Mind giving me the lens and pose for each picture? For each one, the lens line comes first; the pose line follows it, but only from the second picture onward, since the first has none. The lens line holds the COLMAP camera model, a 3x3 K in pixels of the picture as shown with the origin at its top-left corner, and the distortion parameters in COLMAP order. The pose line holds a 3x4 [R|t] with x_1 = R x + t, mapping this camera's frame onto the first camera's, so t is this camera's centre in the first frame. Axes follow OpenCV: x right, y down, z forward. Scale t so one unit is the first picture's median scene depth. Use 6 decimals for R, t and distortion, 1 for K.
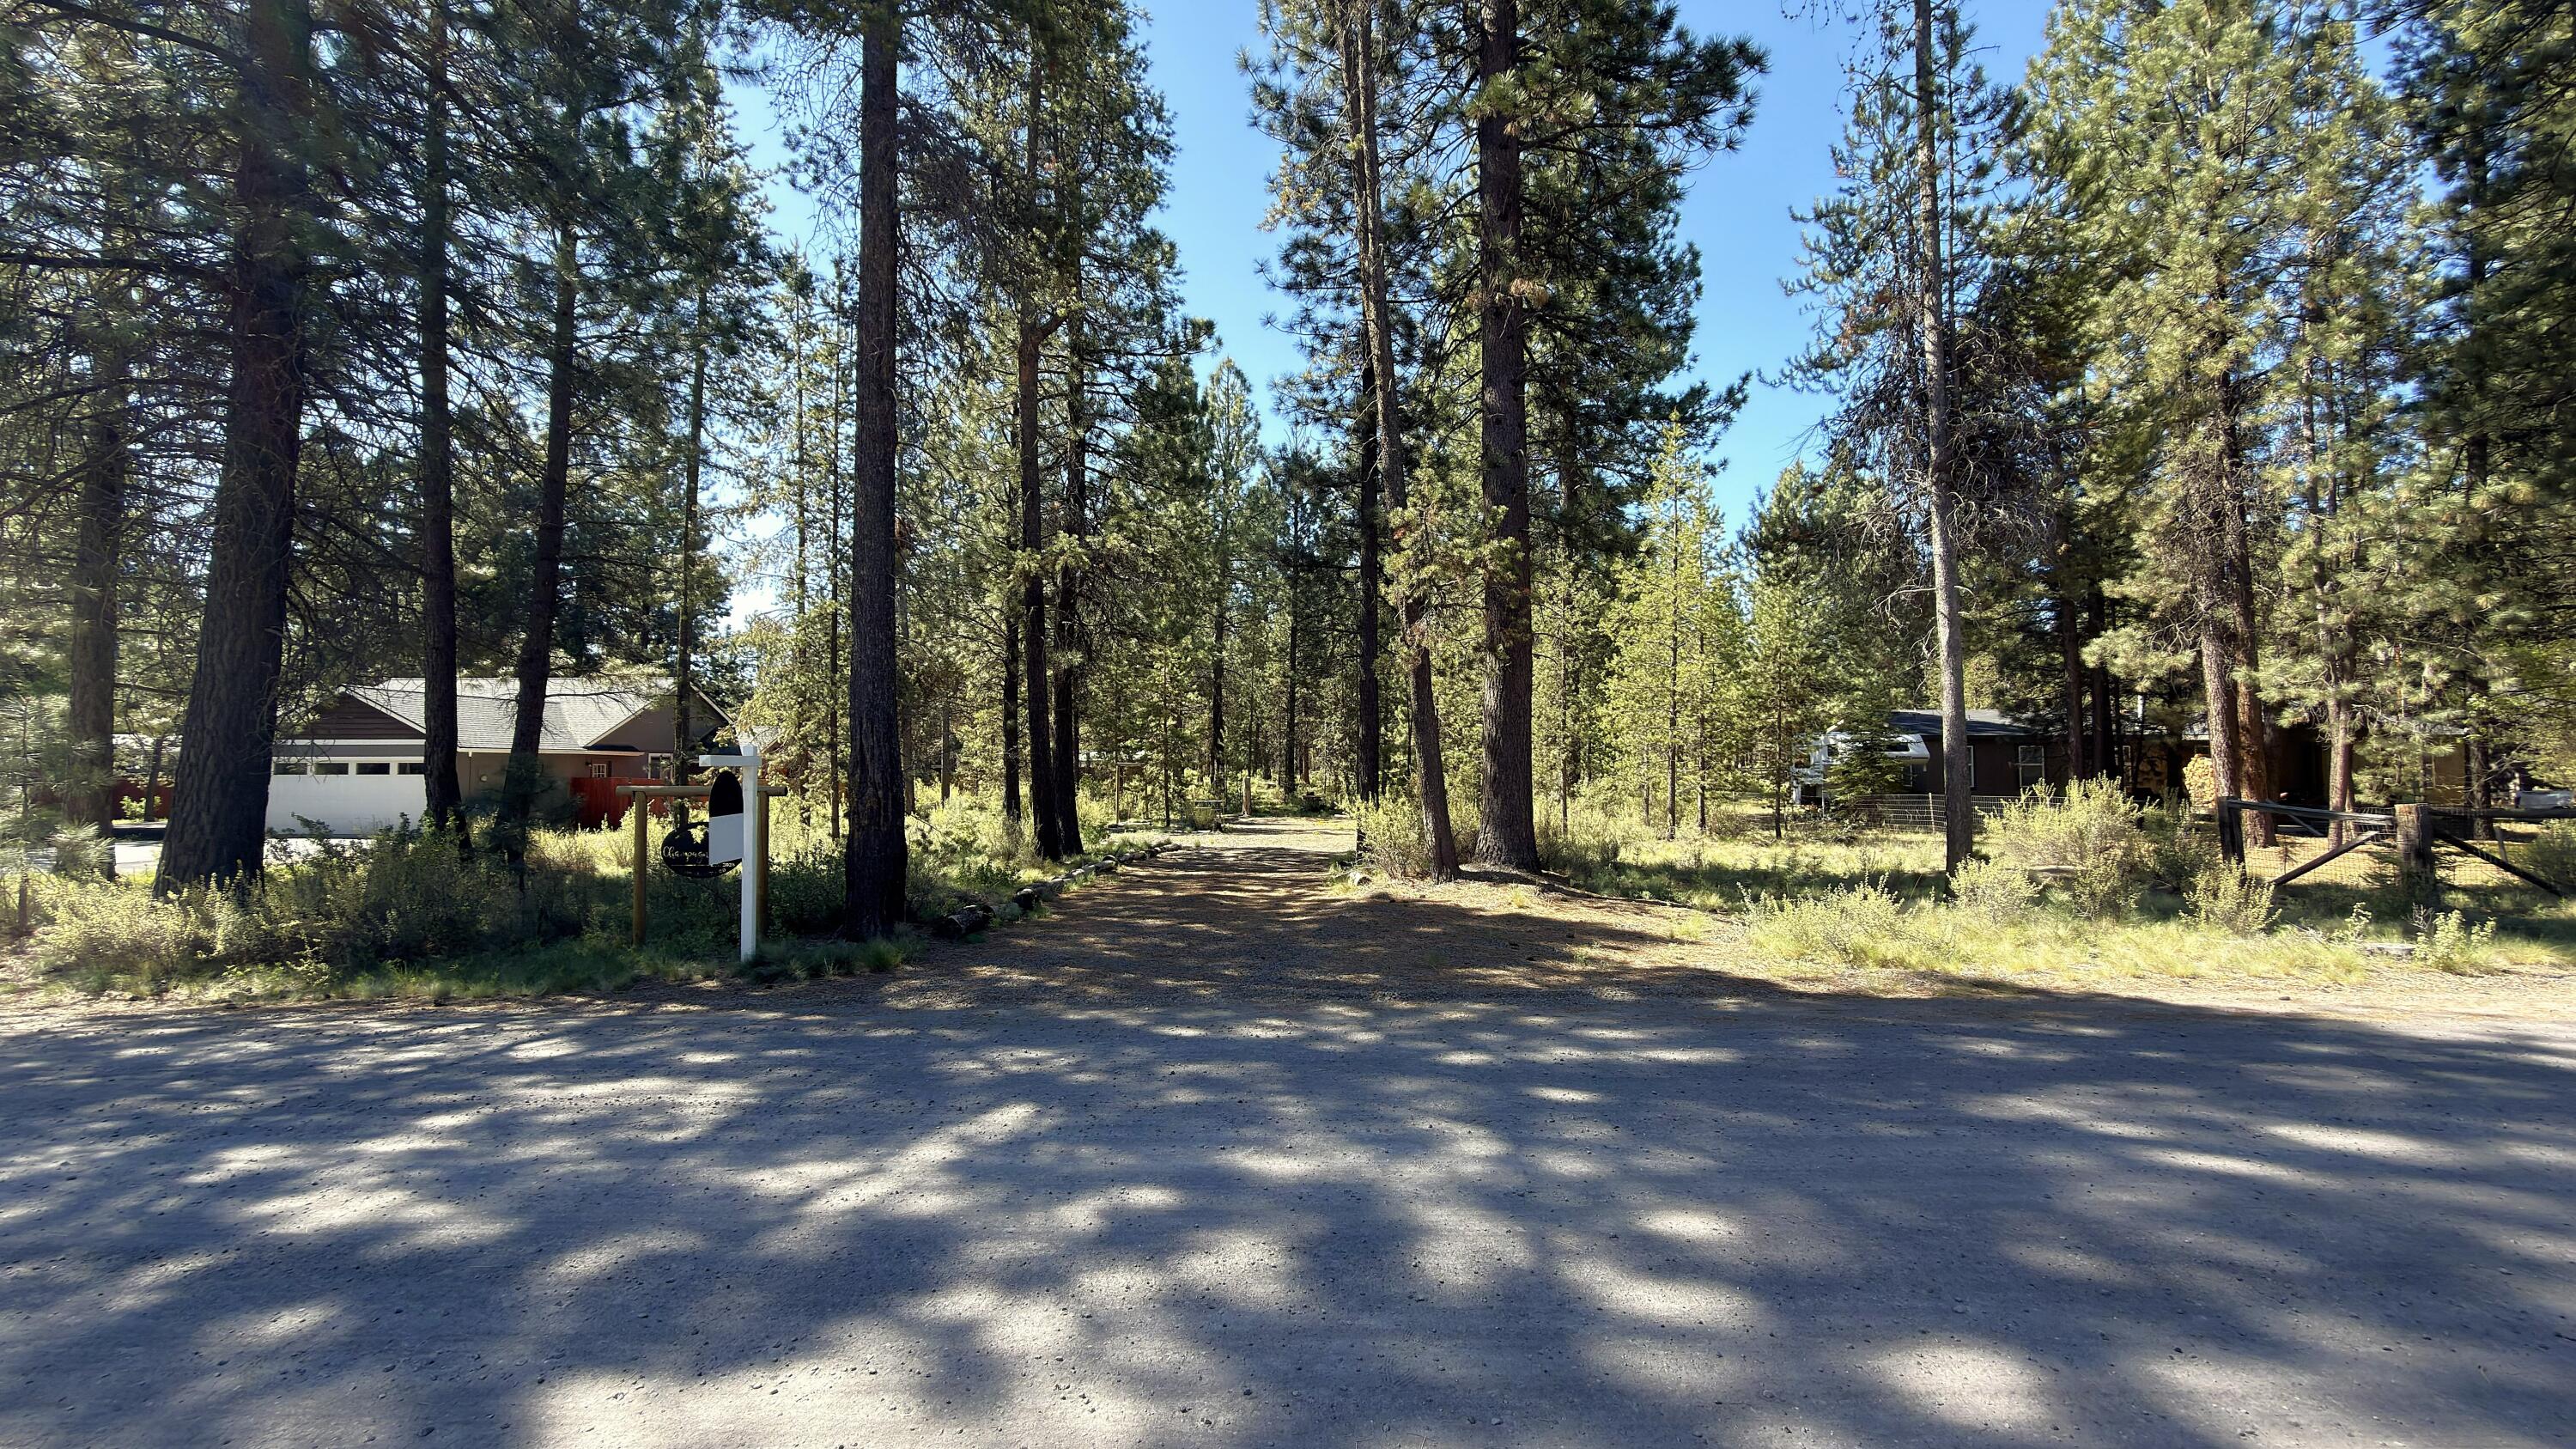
lens RADIAL K [[1032.0, 0, 1283.0], [0, 1032.0, 720.7], [0, 0, 1]] dist [0.002455, 0.000386]
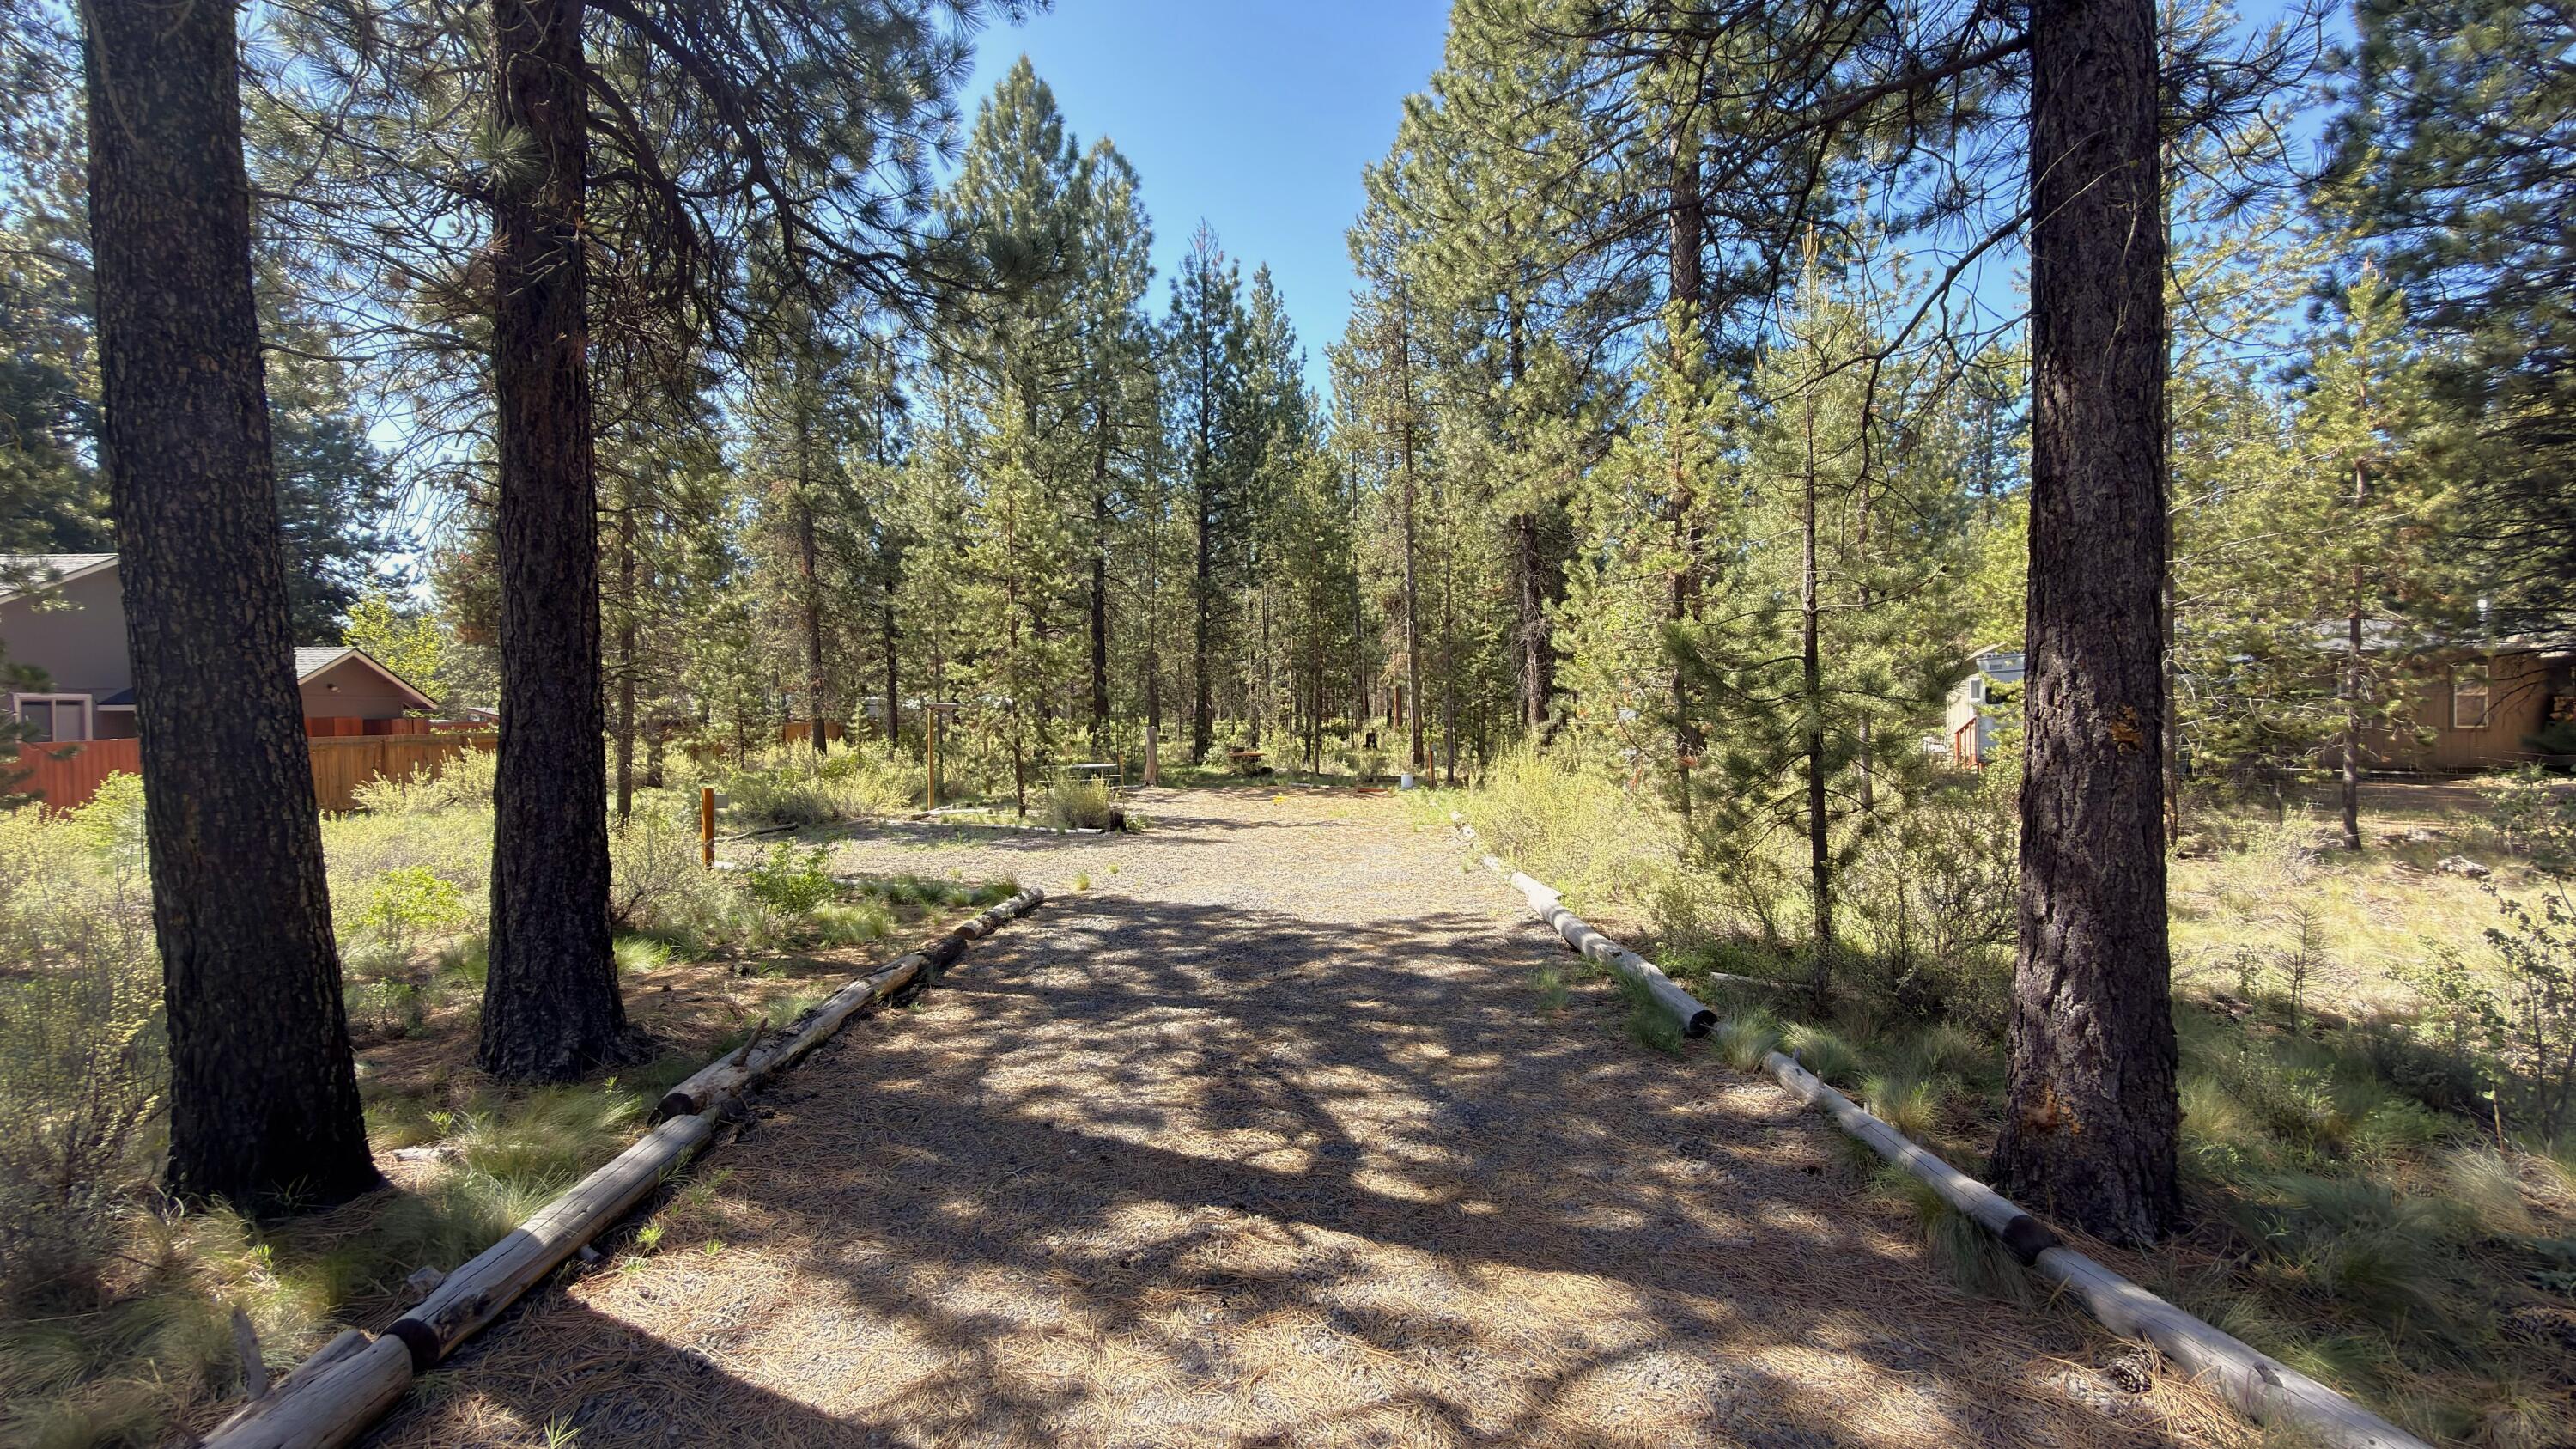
lens RADIAL K [[1032.0, 0, 1290.4], [0, 1032.0, 722.8], [0, 0, 1]] dist [0.002455, 0.000386]
pose [[0.991425, -0.009653, 0.130320, -0.073537], [0.003117, 0.998731, 0.050265, 0.046931], [-0.130639, -0.049428, 0.990197, 0.810098]]
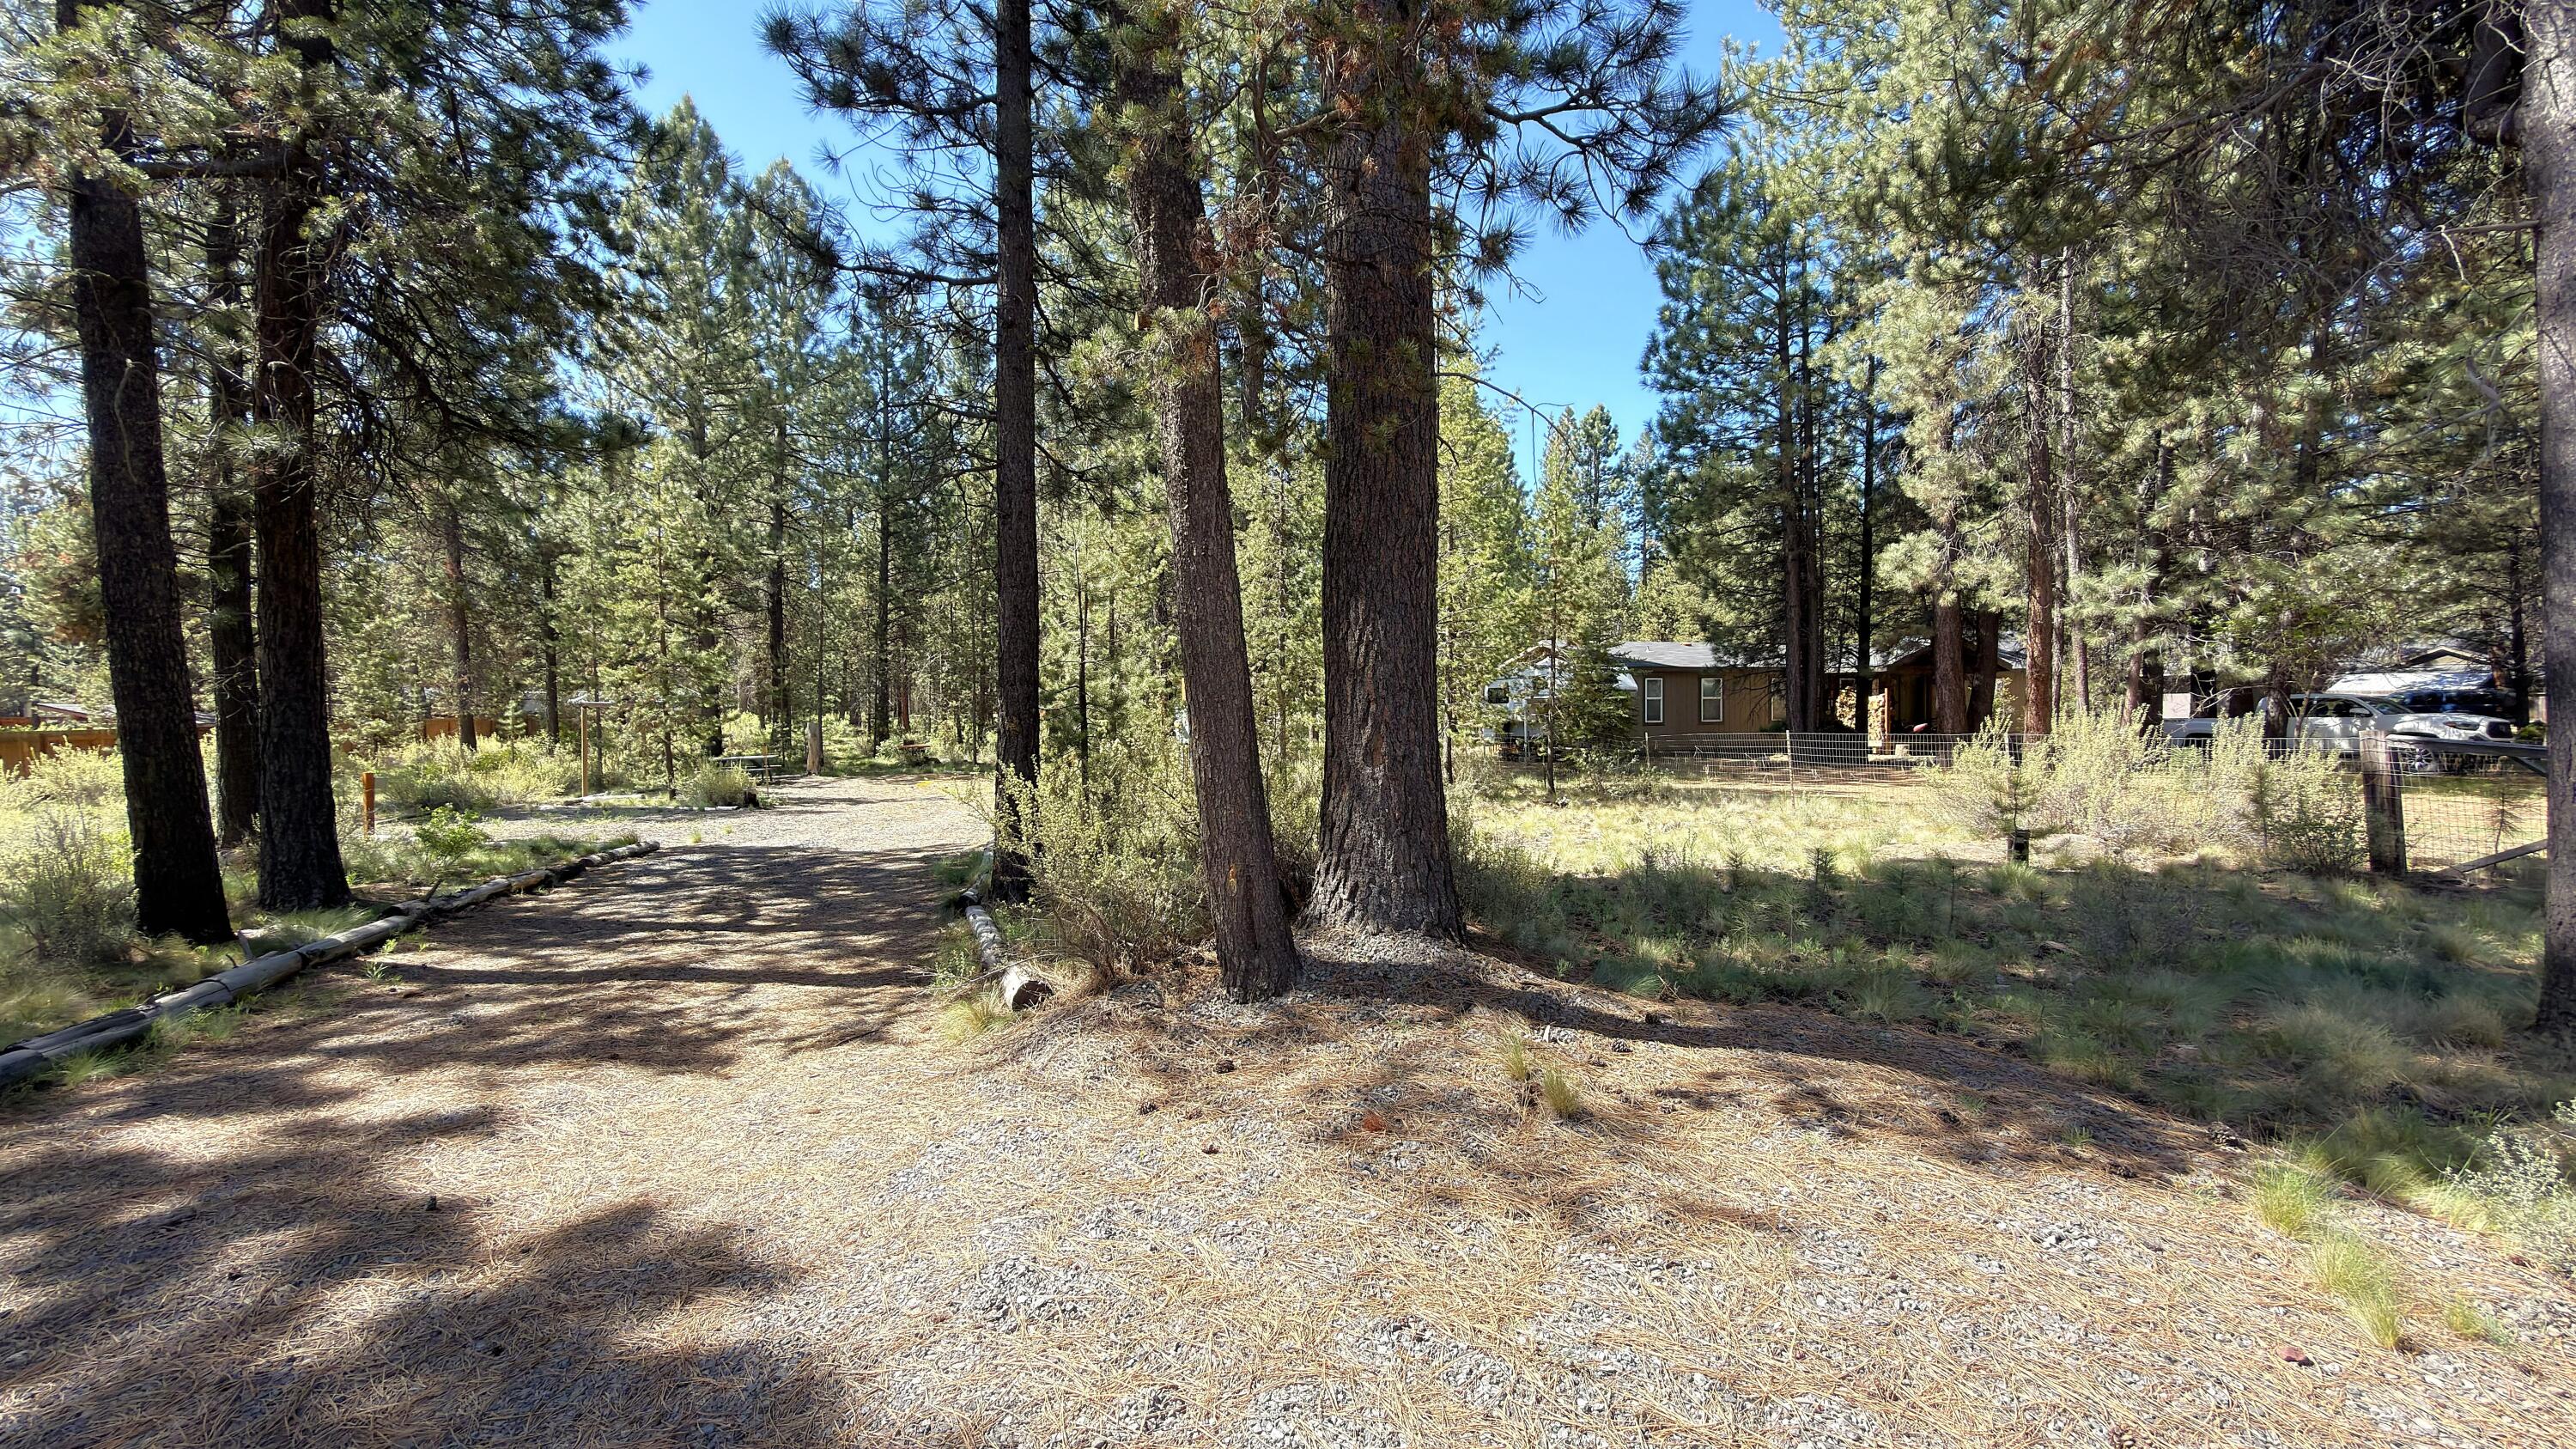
lens RADIAL K [[1032.0, 0, 1291.7], [0, 1032.0, 723.7], [0, 0, 1]] dist [0.002455, 0.000386]
pose [[0.929779, -0.013128, 0.367884, 0.023954], [-0.008284, 0.998365, 0.056564, 0.028484], [-0.368024, -0.055640, 0.928150, 0.482181]]
